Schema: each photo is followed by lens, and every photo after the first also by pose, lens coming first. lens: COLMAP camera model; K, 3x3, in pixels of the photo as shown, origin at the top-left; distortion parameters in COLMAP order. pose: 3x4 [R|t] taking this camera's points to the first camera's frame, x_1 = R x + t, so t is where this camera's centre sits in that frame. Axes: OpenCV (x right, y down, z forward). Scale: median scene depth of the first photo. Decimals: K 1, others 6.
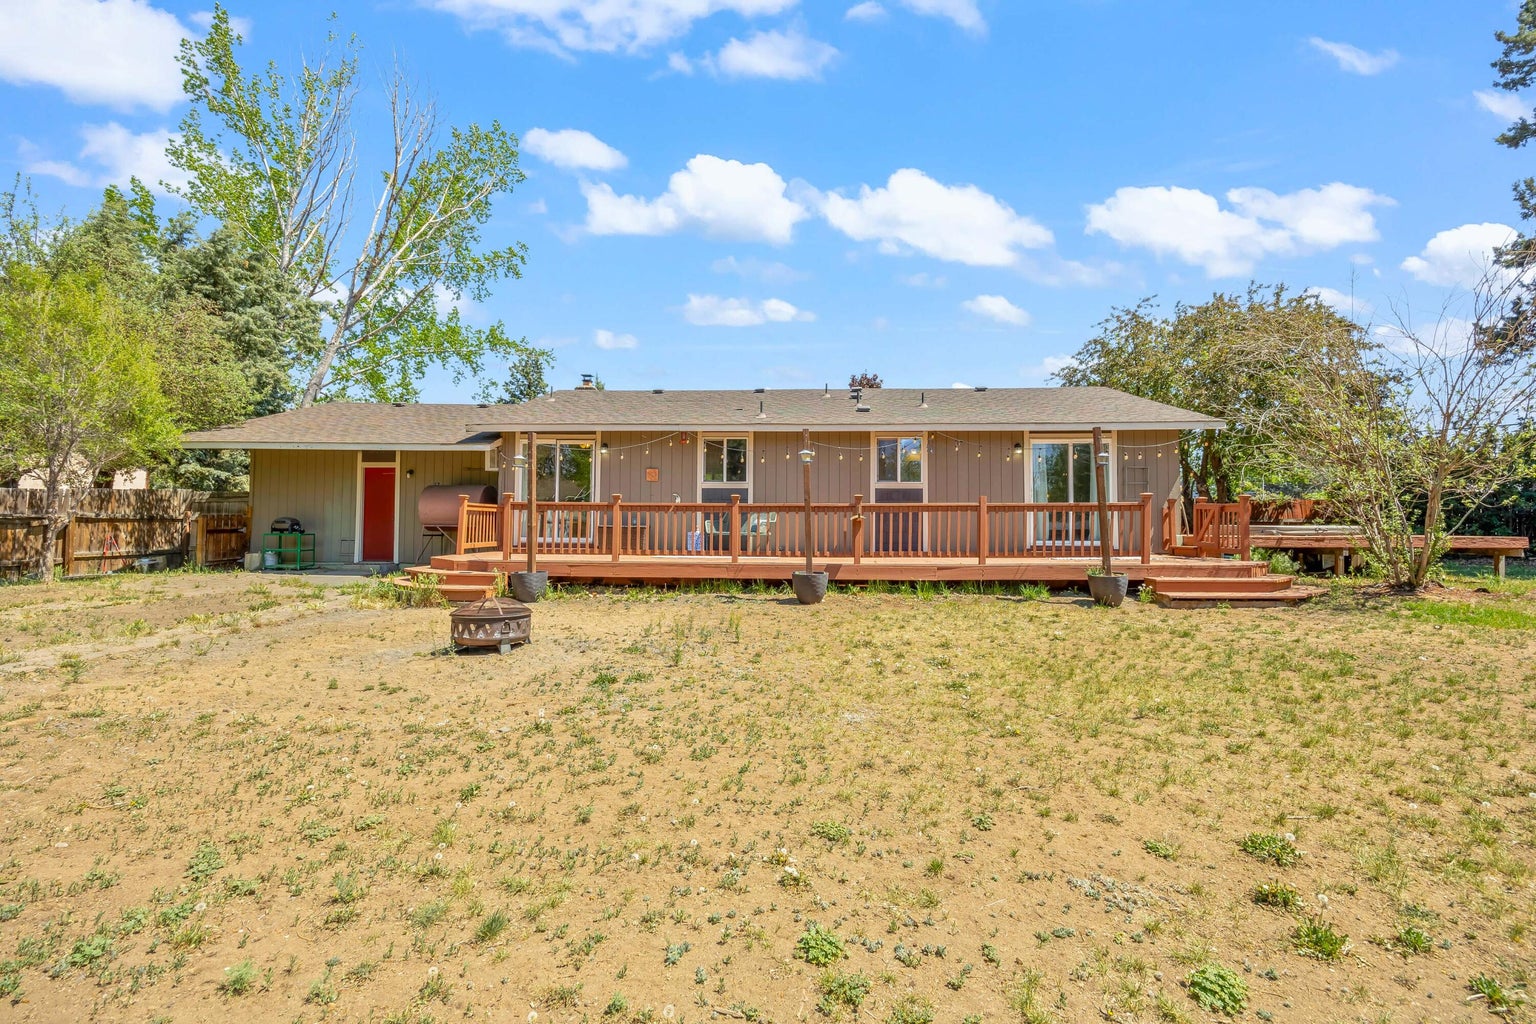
lens RADIAL K [[654.3, 0, 764.1], [0, 654.3, 504.4], [0, 0, 1]] dist [0.005844, 0.000078]
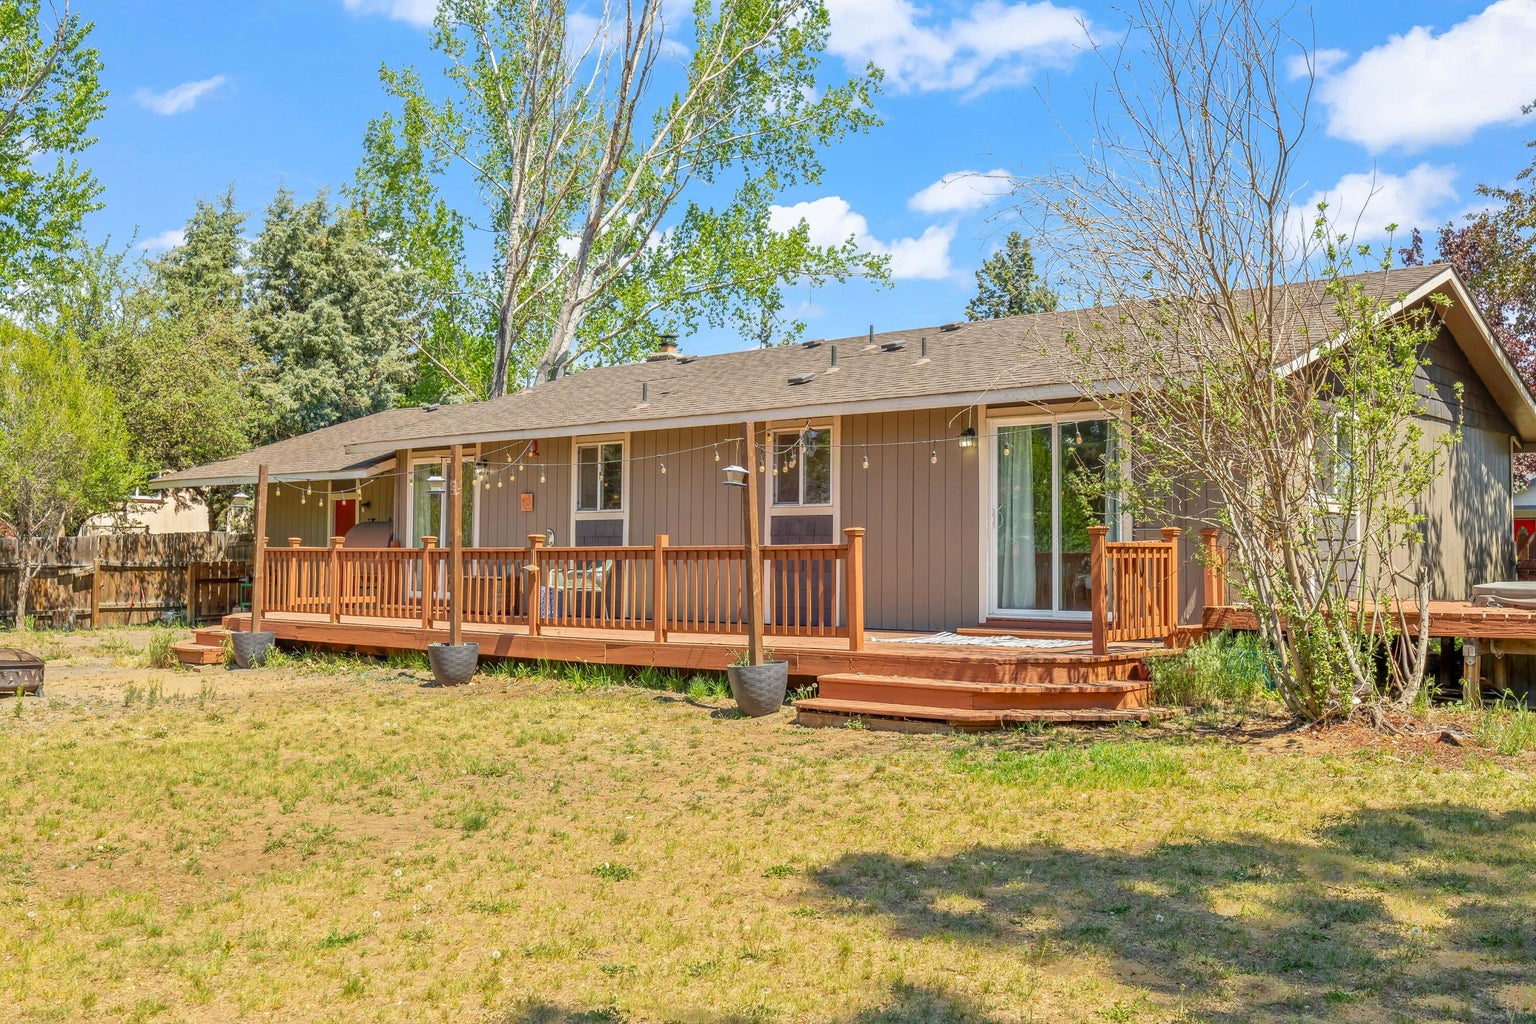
lens RADIAL K [[1573.4, 0, 769.3], [0, 1573.4, 506.4], [0, 0, 1]] dist [0.022001, 0.000000]
pose [[0.739110, -0.024762, -0.673130, 1.113029], [0.012381, 0.999655, -0.023179, -0.001524], [0.673471, 0.008798, 0.739161, -0.036015]]
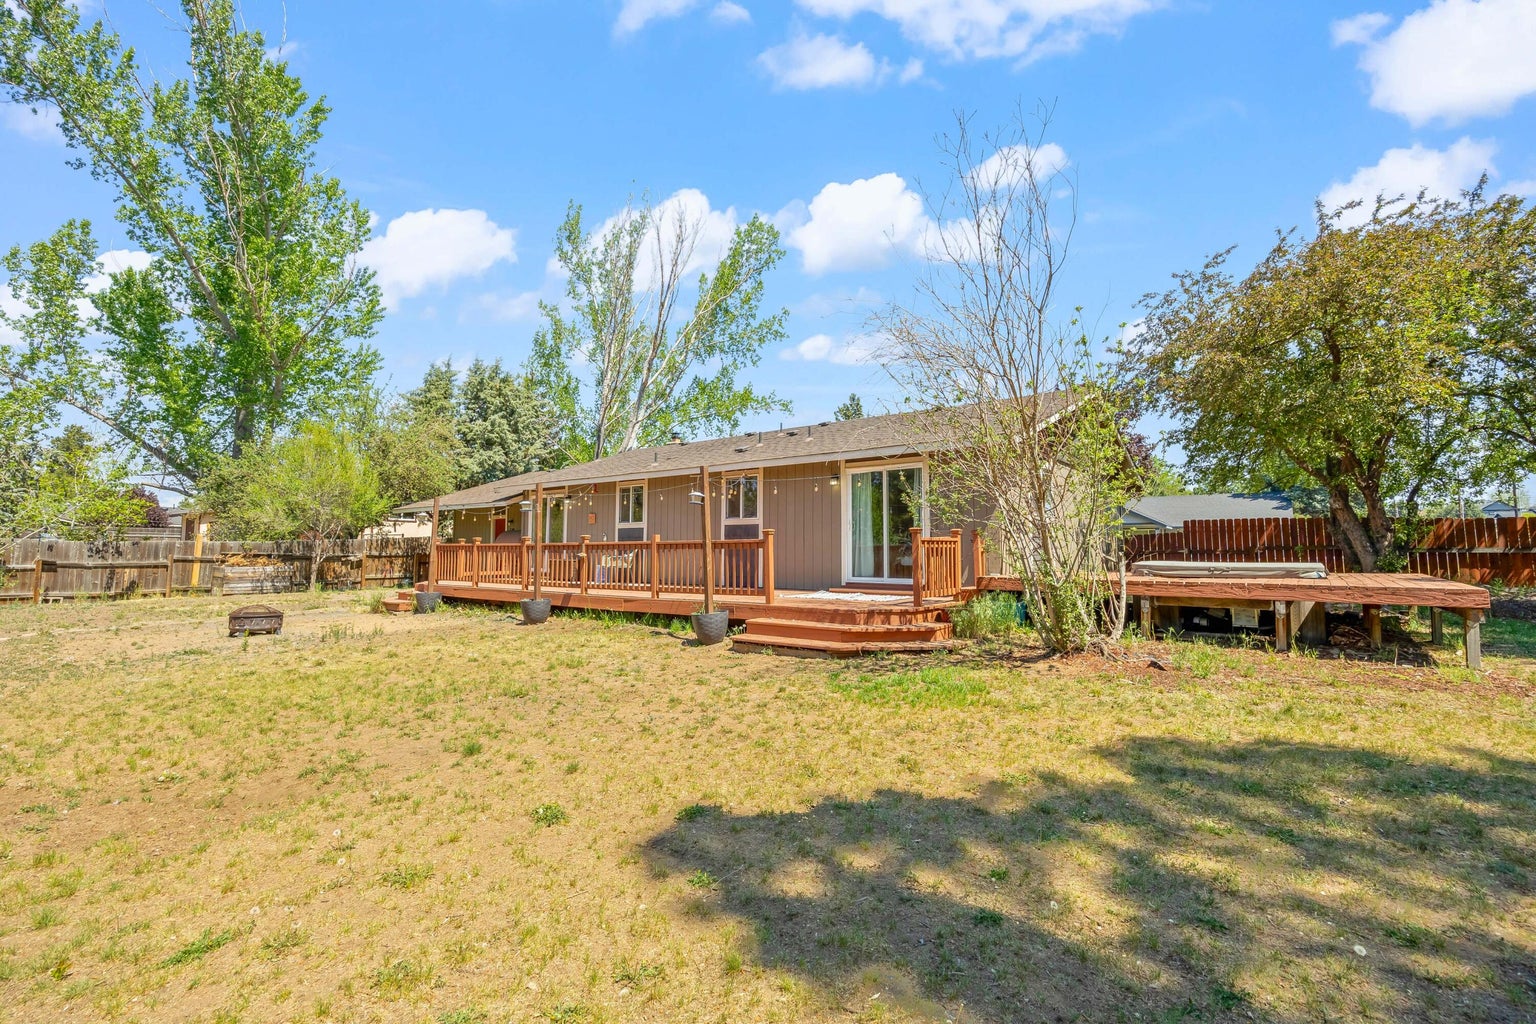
lens RADIAL K [[726.0, 0, 764.3], [0, 726.0, 510.2], [0, 0, 1]] dist [0.054173, -0.000244]
pose [[0.762645, -0.040466, -0.645551, 0.961263], [0.015042, 0.998881, -0.044845, 0.003883], [0.646643, 0.024490, 0.762400, 0.165320]]
